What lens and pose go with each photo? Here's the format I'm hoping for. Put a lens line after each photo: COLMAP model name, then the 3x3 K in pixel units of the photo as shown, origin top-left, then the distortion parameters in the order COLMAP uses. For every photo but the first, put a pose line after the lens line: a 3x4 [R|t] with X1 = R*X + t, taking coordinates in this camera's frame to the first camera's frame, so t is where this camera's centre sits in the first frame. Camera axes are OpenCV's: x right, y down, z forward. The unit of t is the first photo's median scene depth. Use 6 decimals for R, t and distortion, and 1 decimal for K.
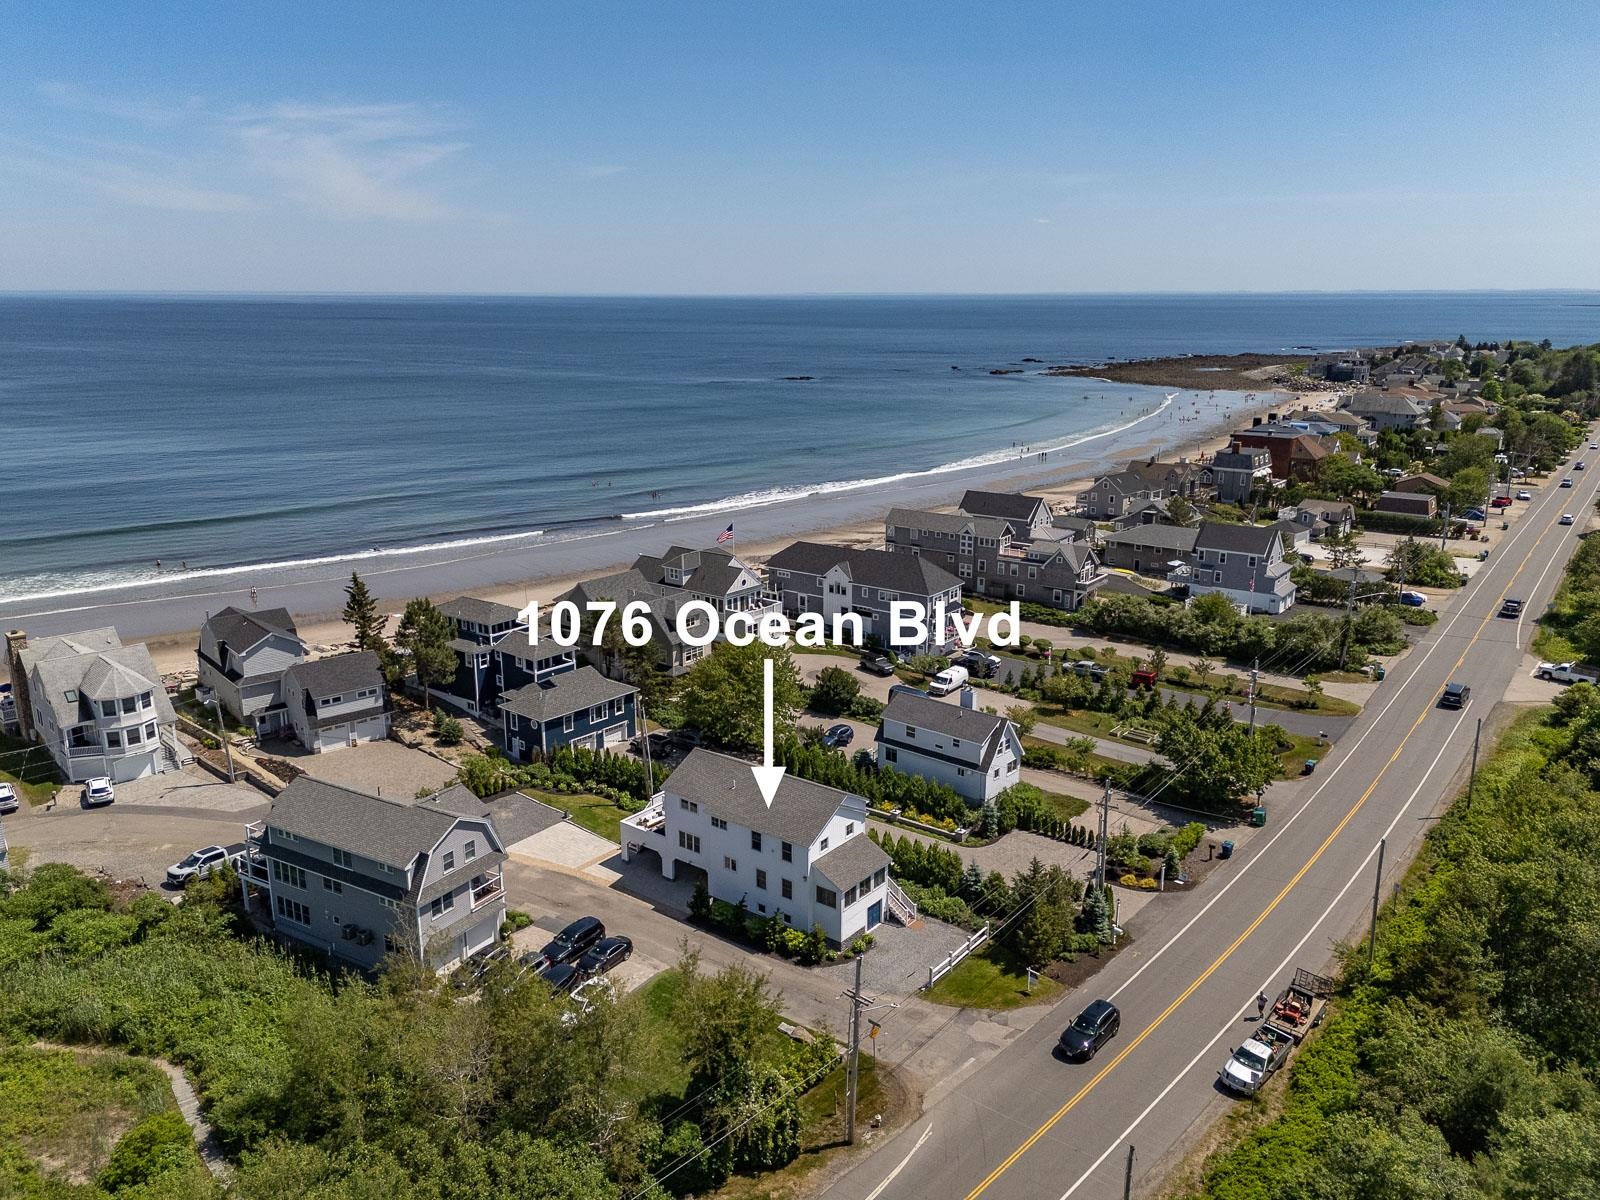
lens RADIAL K [[1190.6, 0, 786.1], [0, 1190.6, 600.8], [0, 0, 1]] dist [0.083357, -0.113547]
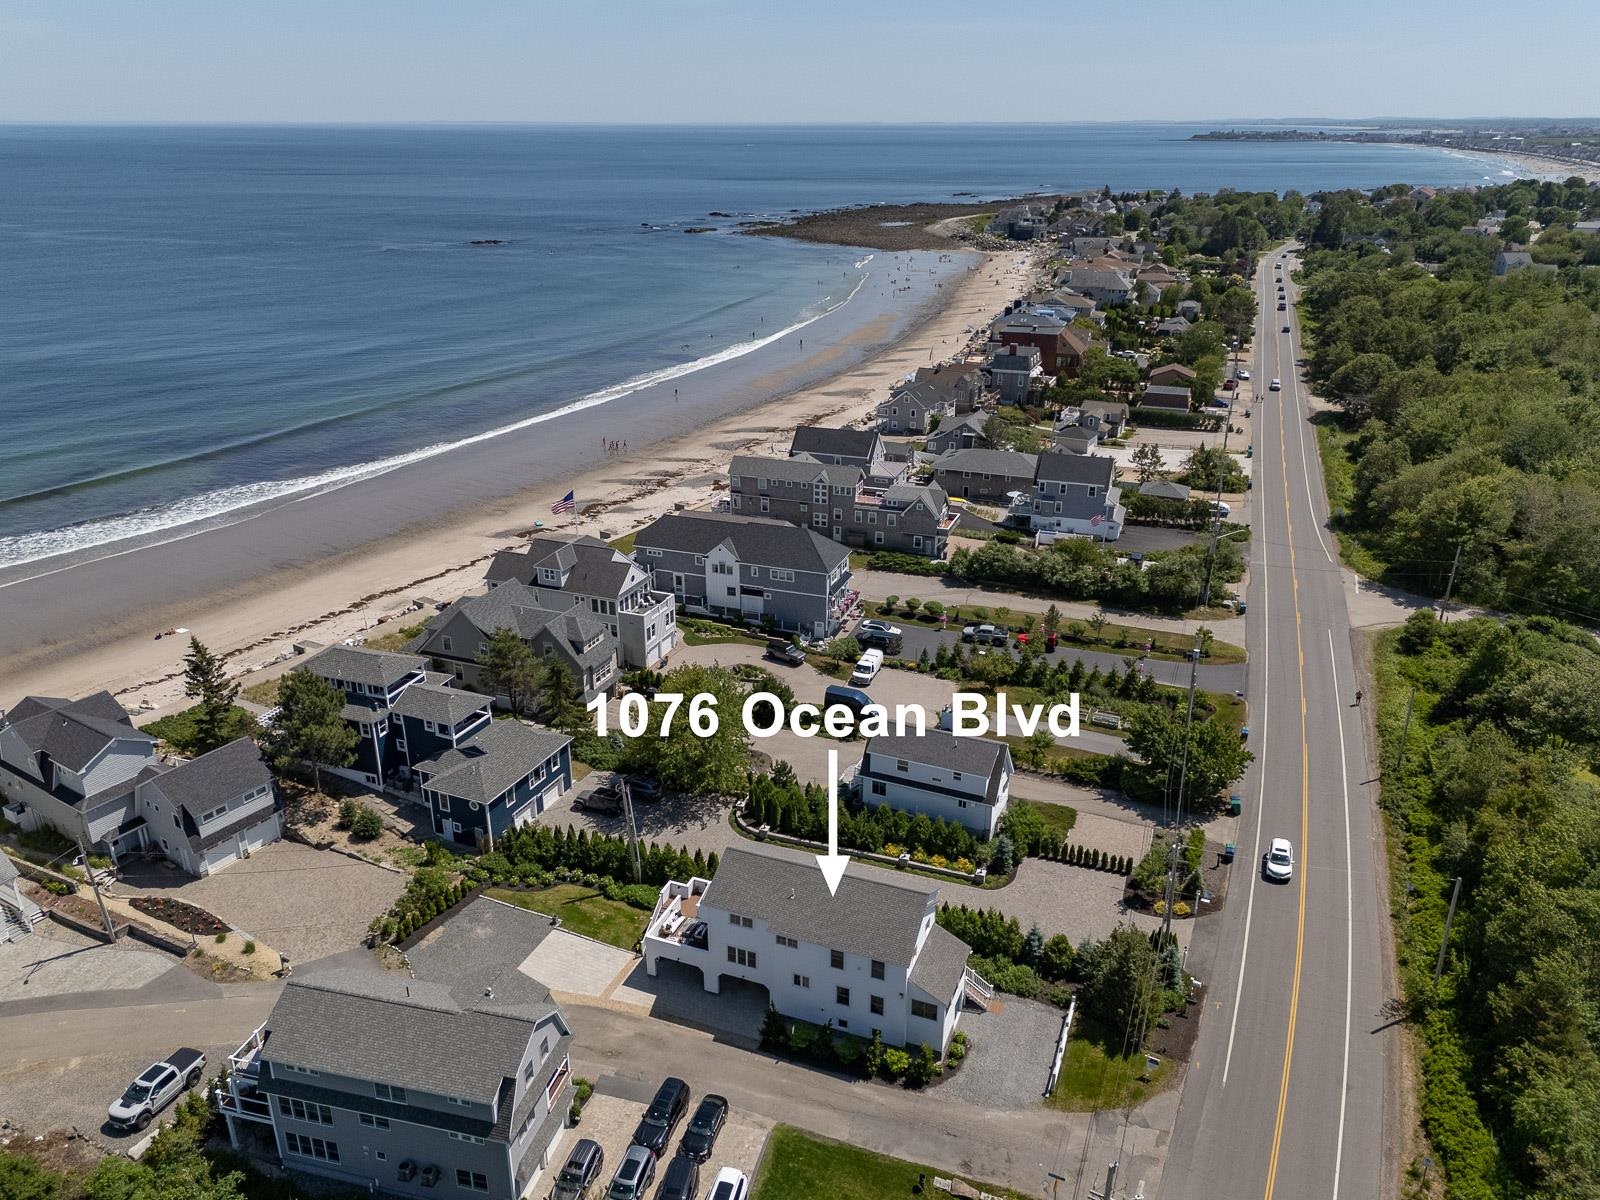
lens RADIAL K [[1176.6, 0, 788.6], [0, 1176.6, 597.8], [0, 0, 1]] dist [0.058324, -0.054272]
pose [[0.960191, -0.106111, 0.258405, -0.192304], [0.072197, 0.987882, 0.137391, -0.143904], [-0.269853, -0.113266, 0.956217, 0.128647]]
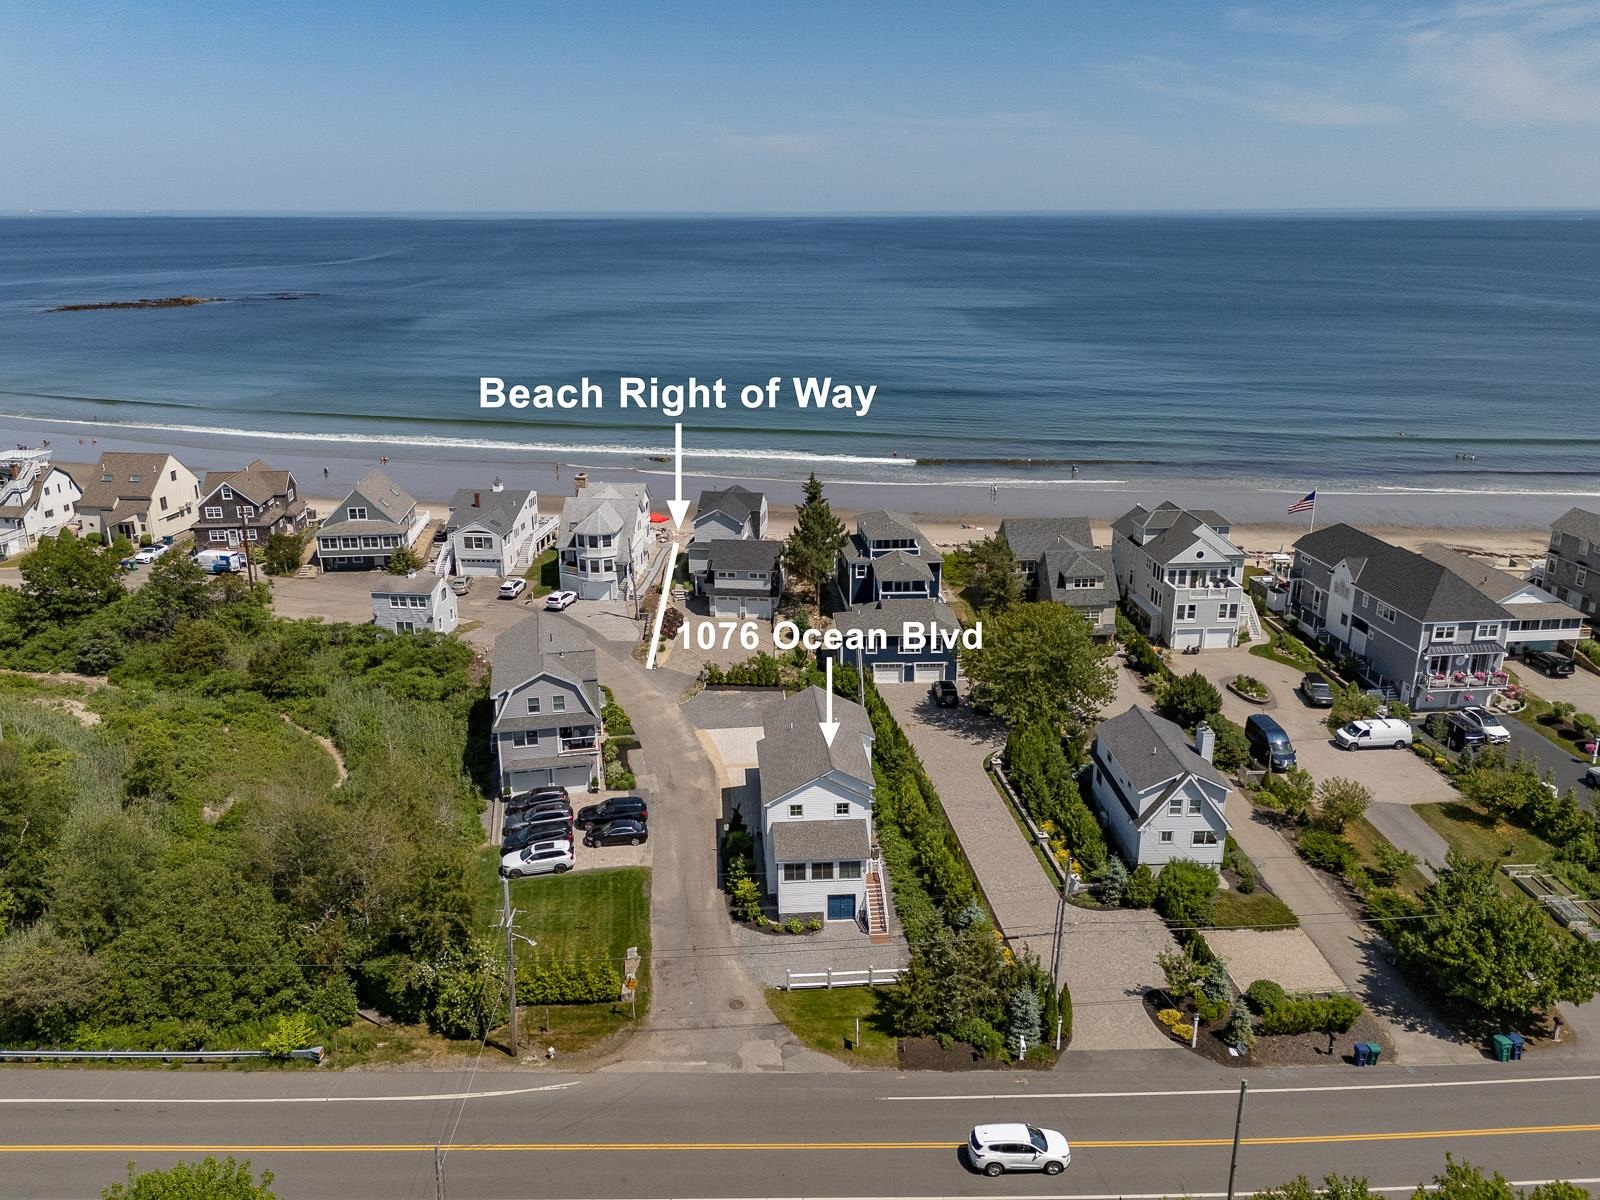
lens RADIAL K [[1190.6, 0, 786.1], [0, 1190.6, 600.8], [0, 0, 1]] dist [0.083357, -0.113547]
pose [[0.672922, 0.225177, -0.704607, 0.465796], [-0.179999, 0.973755, 0.139286, -0.061531], [0.717479, 0.033100, 0.695793, 0.240304]]
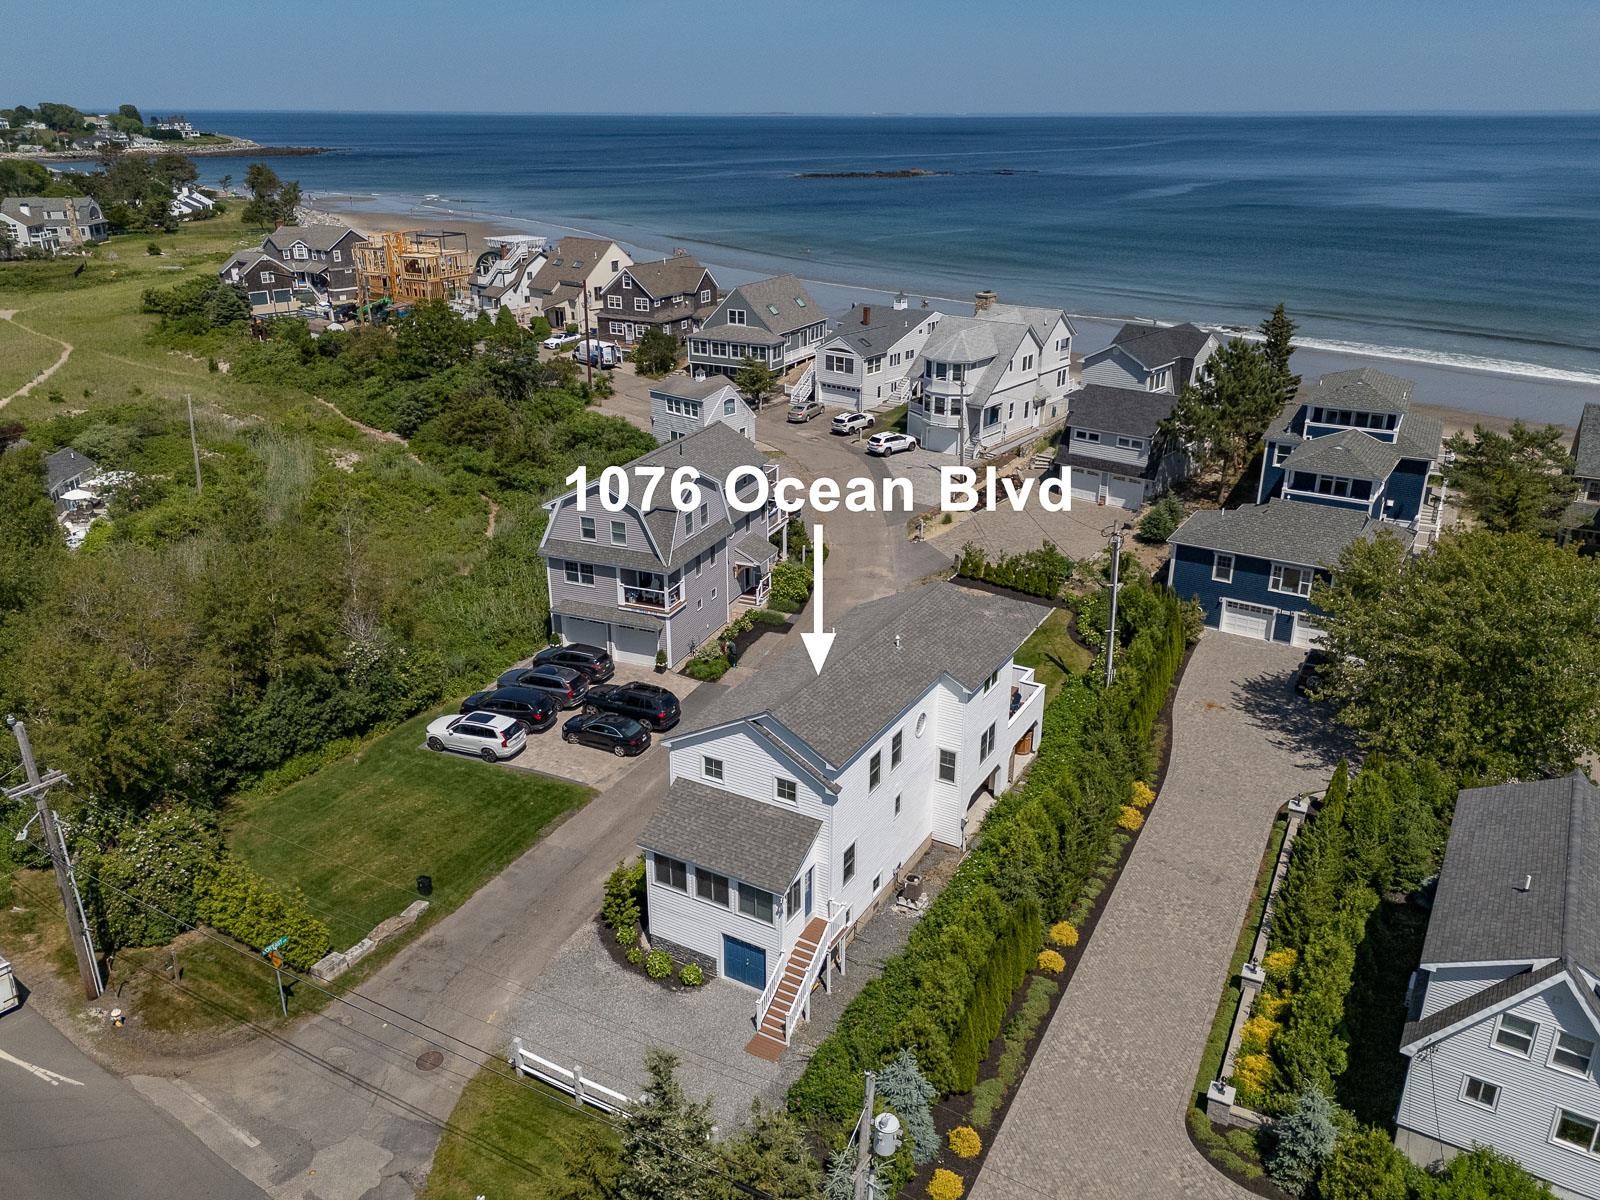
lens RADIAL K [[1189.6, 0, 800.0], [0, 1189.6, 600.0], [0, 0, 1]] dist [0.086367, -0.108972]
pose [[0.150744, 0.372036, -0.915896, 0.348055], [-0.245753, 0.911502, 0.329804, -0.031089], [0.957539, 0.175368, 0.228832, 0.647109]]
